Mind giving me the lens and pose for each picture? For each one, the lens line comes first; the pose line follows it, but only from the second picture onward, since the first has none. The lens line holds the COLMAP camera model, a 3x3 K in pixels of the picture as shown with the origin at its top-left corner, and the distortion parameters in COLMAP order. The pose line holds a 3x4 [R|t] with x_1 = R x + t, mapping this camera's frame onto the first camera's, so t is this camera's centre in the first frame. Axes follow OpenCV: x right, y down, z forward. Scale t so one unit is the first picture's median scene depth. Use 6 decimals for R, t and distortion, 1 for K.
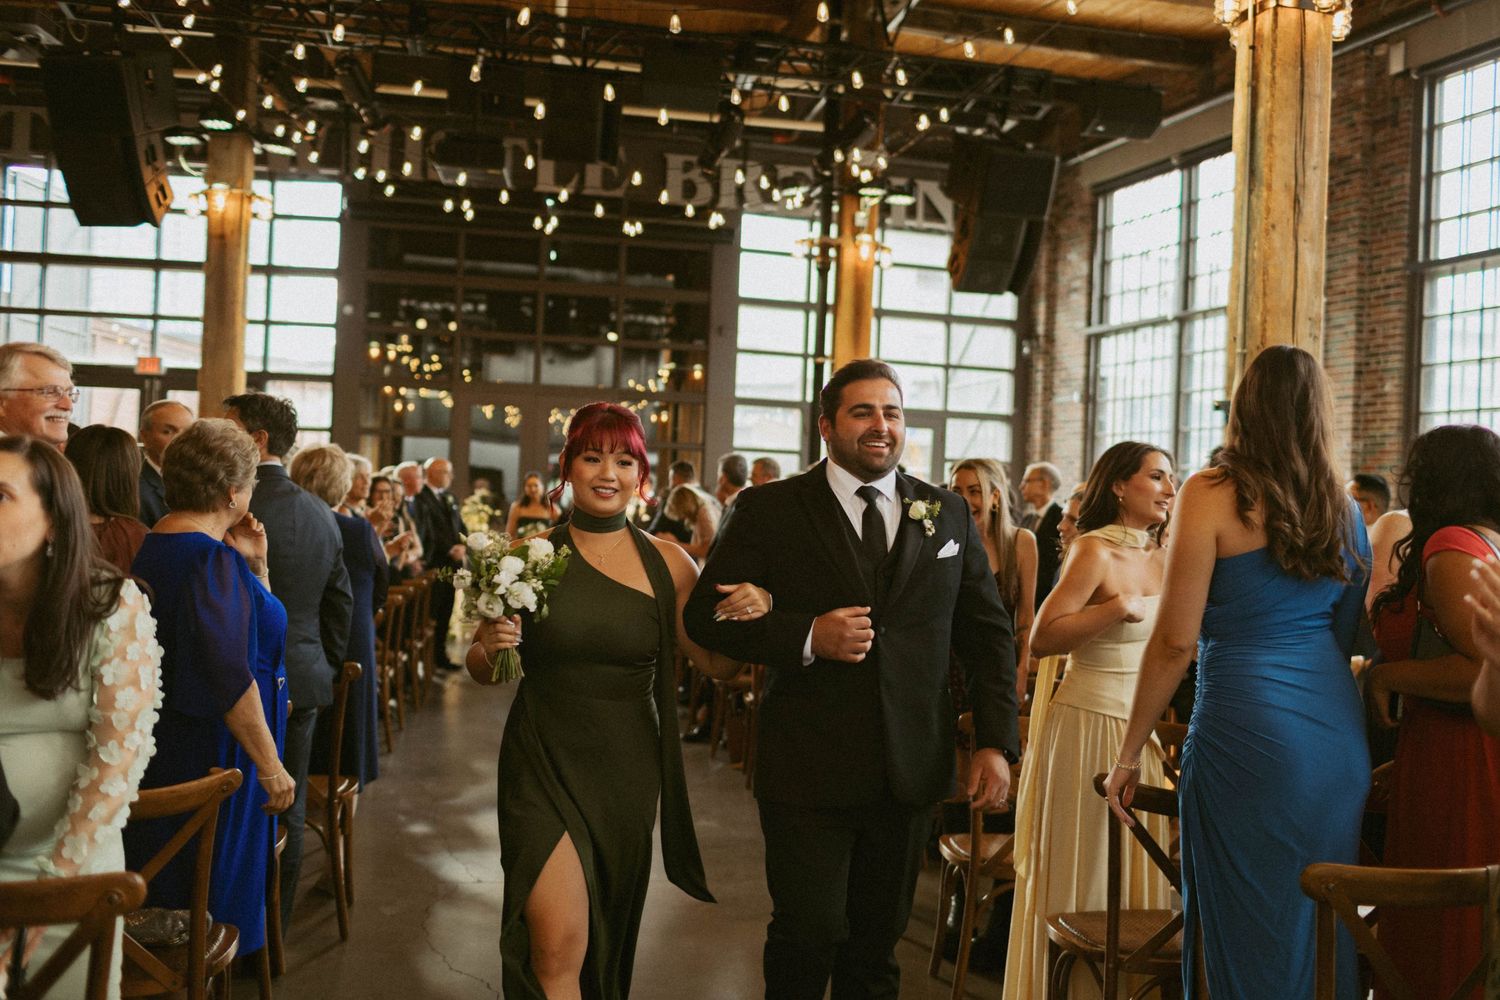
lens RADIAL K [[1378.1, 0, 773.1], [0, 1378.1, 503.2], [0, 0, 1]] dist [0.000639, -0.001317]
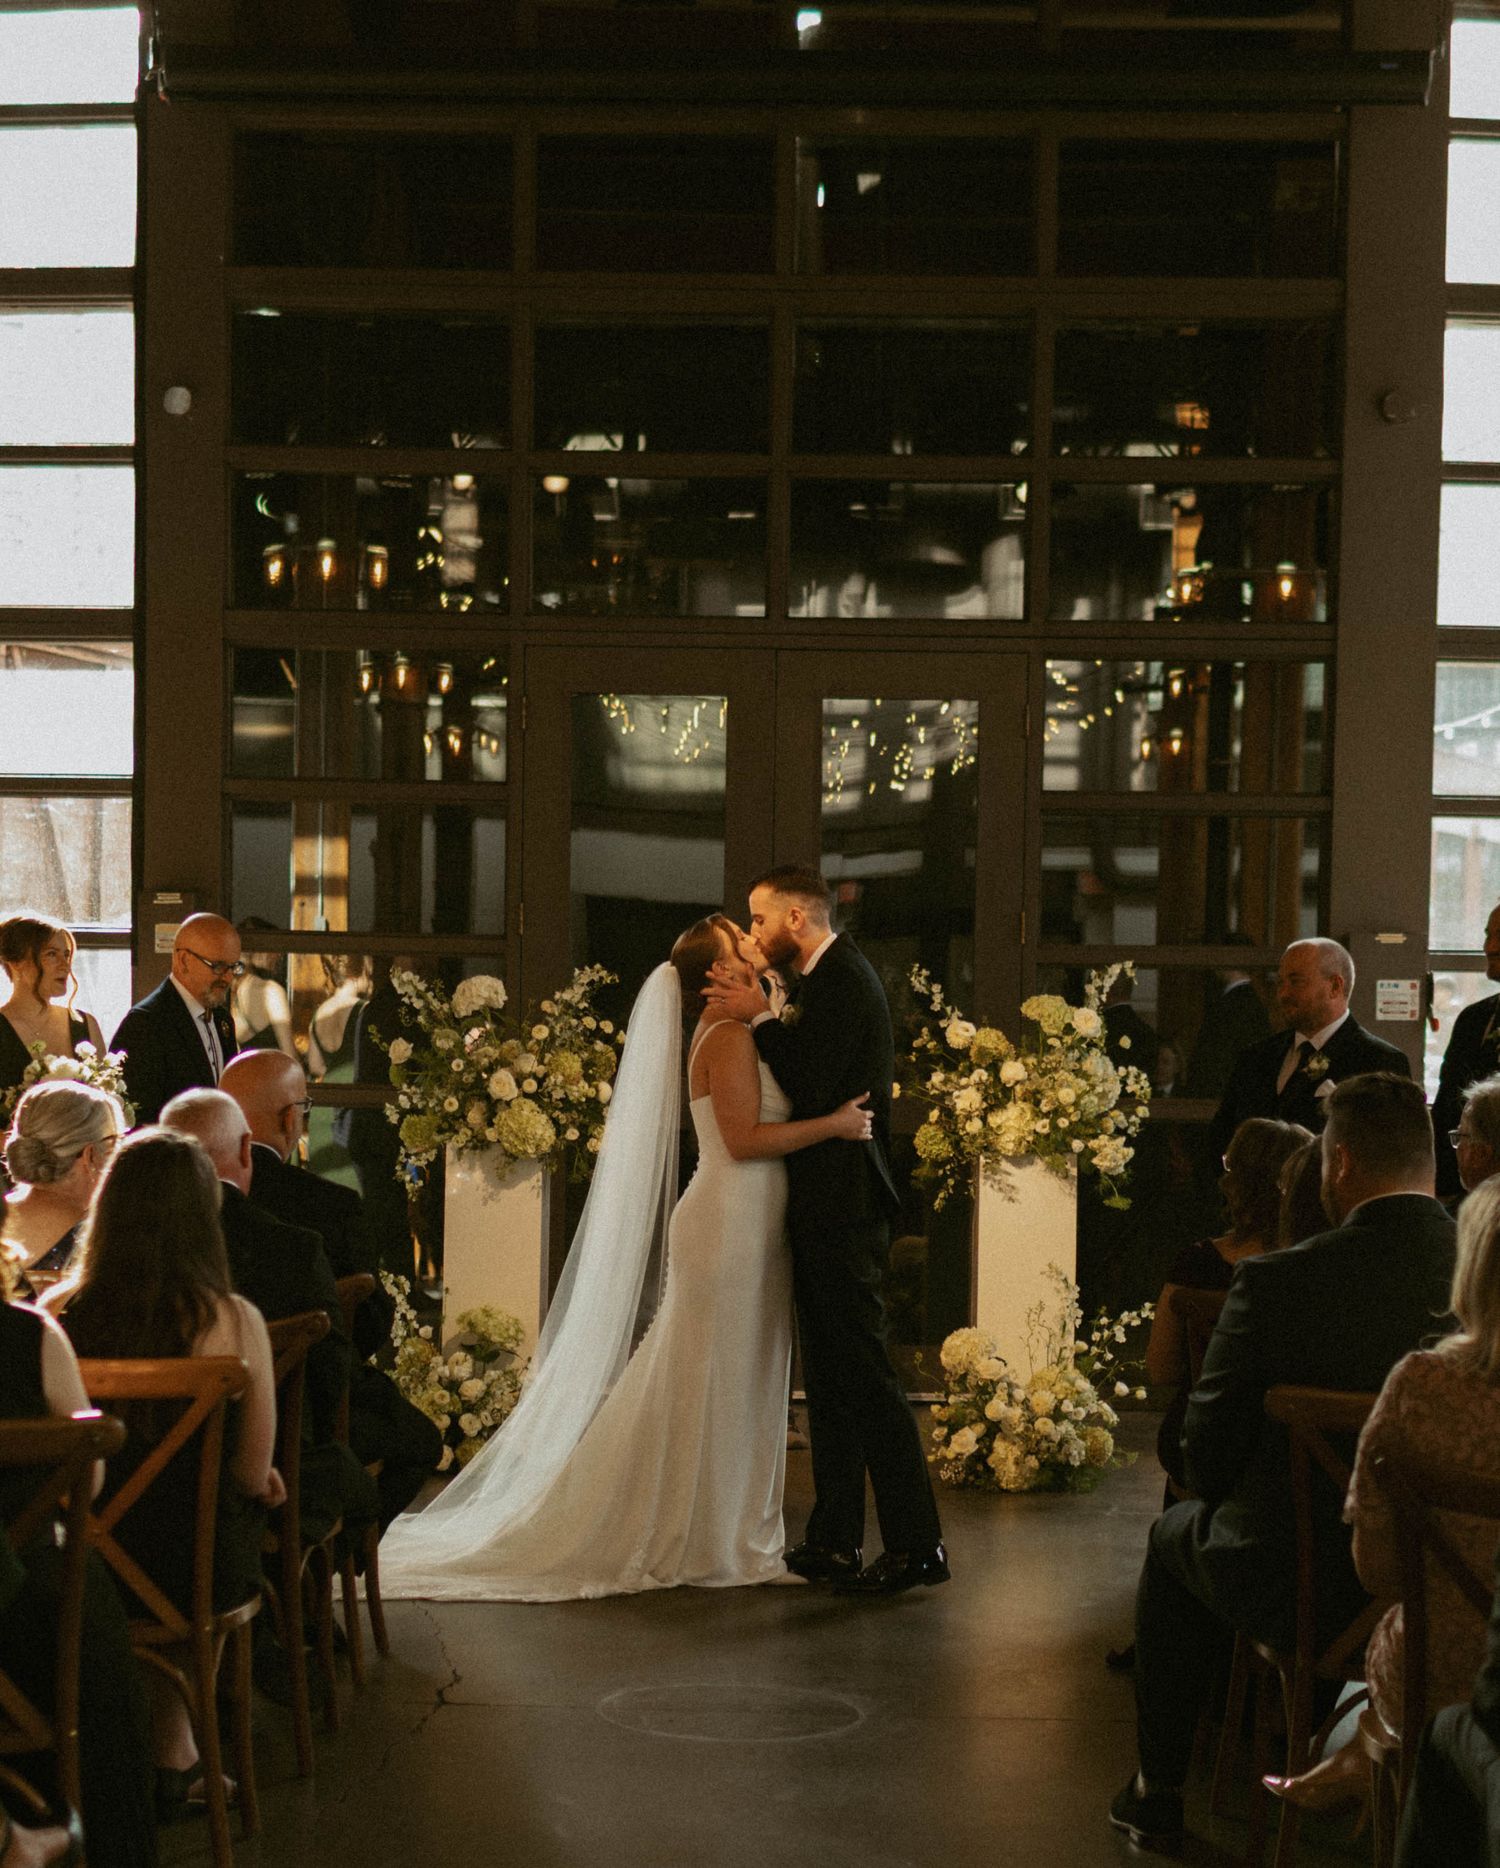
lens RADIAL K [[3337.1, 0, 748.8], [0, 3337.1, 1087.9], [0, 0, 1]] dist [0.166235, -0.125576]
pose [[0.979135, -0.017734, -0.202436, -0.028177], [0.024226, 0.999267, 0.029640, -0.003765], [0.201762, -0.033926, 0.978847, 0.268777]]
